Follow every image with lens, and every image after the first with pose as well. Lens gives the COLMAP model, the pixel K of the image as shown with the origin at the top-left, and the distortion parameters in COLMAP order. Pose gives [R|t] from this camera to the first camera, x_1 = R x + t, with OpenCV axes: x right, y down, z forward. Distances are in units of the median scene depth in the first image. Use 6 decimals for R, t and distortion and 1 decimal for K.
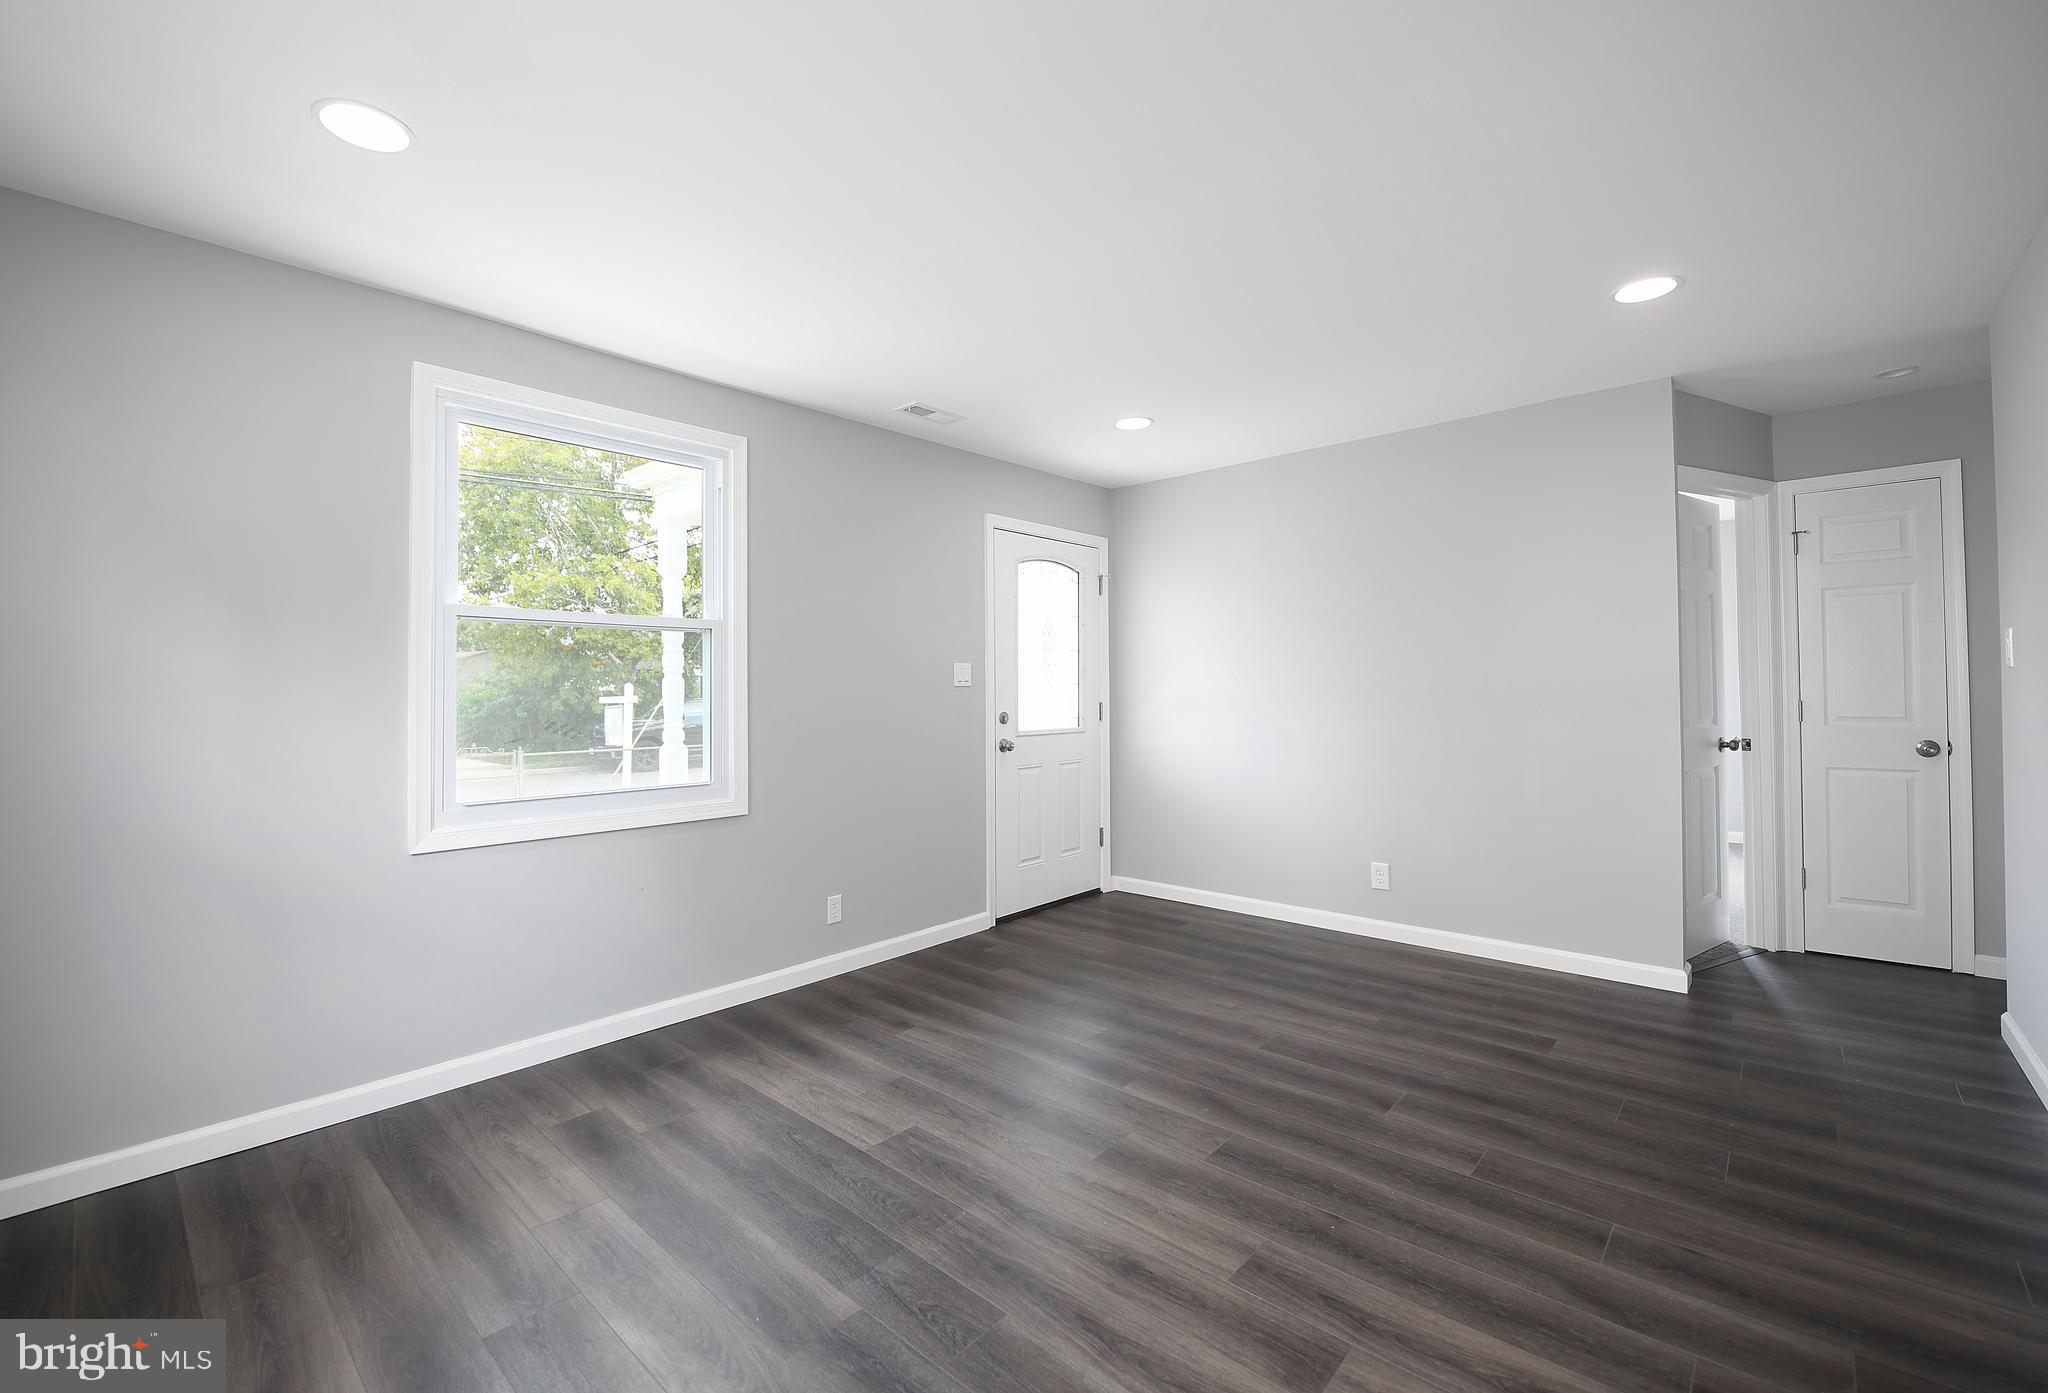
lens RADIAL K [[860.7, 0, 1024.0], [0, 860.7, 696.5], [0, 0, 1]] dist [-0.010584, -0.000107]
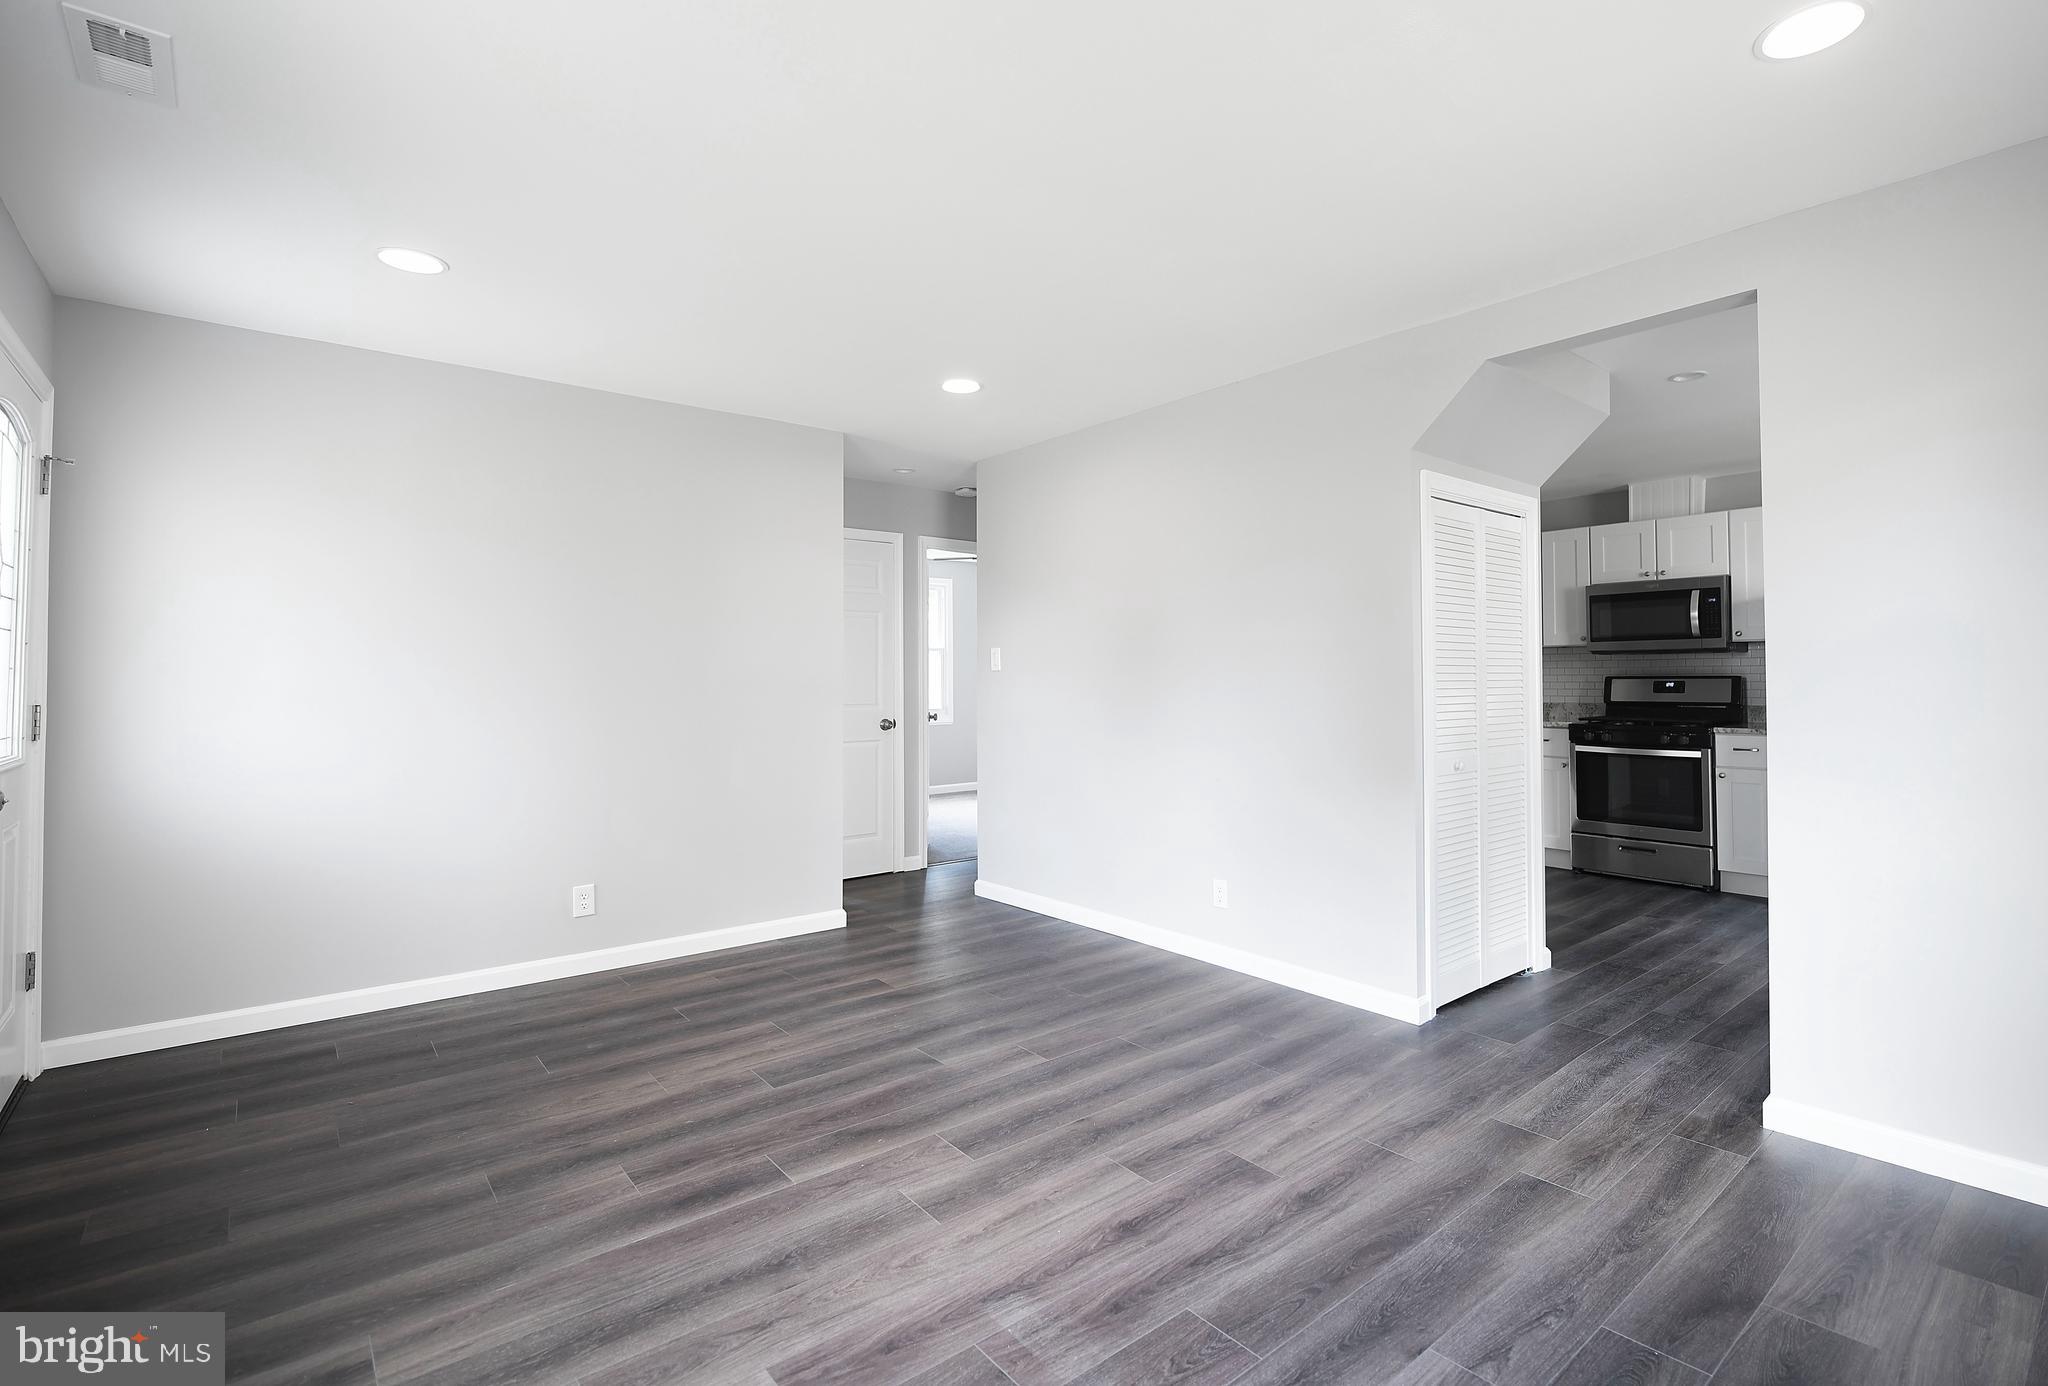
lens RADIAL K [[956.9, 0, 1051.3], [0, 956.9, 668.9], [0, 0, 1]] dist [-0.003840, -0.001246]
pose [[0.141373, 0.022008, 0.989712, -0.761097], [0.006460, 0.999711, -0.023154, 0.006493], [-0.989935, 0.009667, 0.141190, 0.659732]]
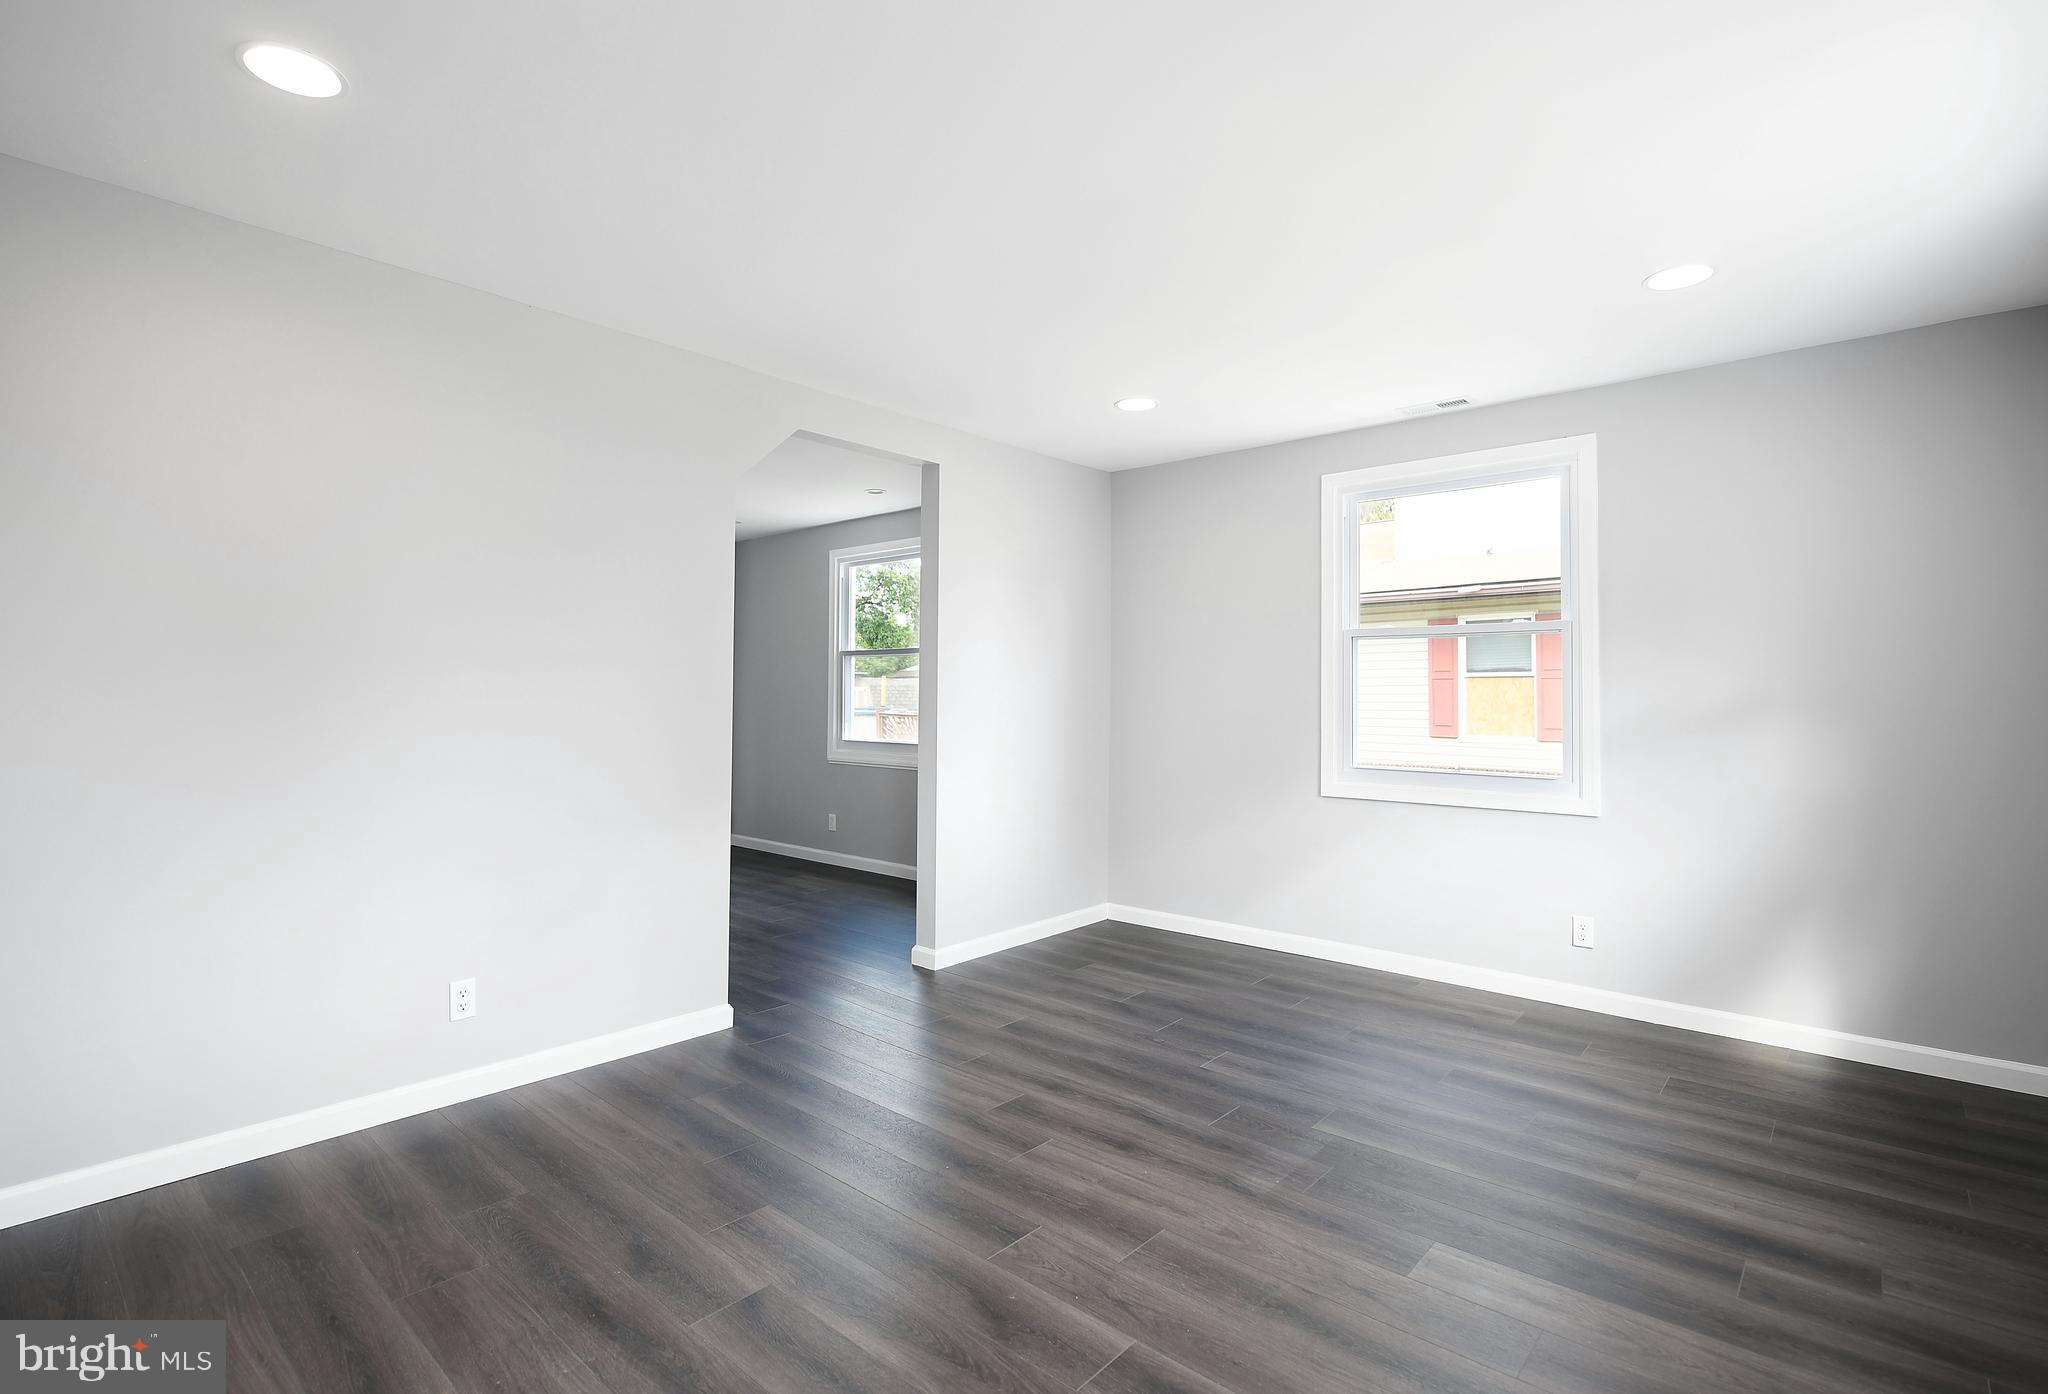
lens RADIAL K [[956.9, 0, 1051.3], [0, 956.9, 672.9], [0, 0, 1]] dist [-0.003840, -0.001246]
pose [[-0.999544, 0.002580, -0.030085, 0.197722], [0.003273, 0.999730, -0.023016, -0.009652], [0.030018, -0.023104, -0.999282, 1.756703]]
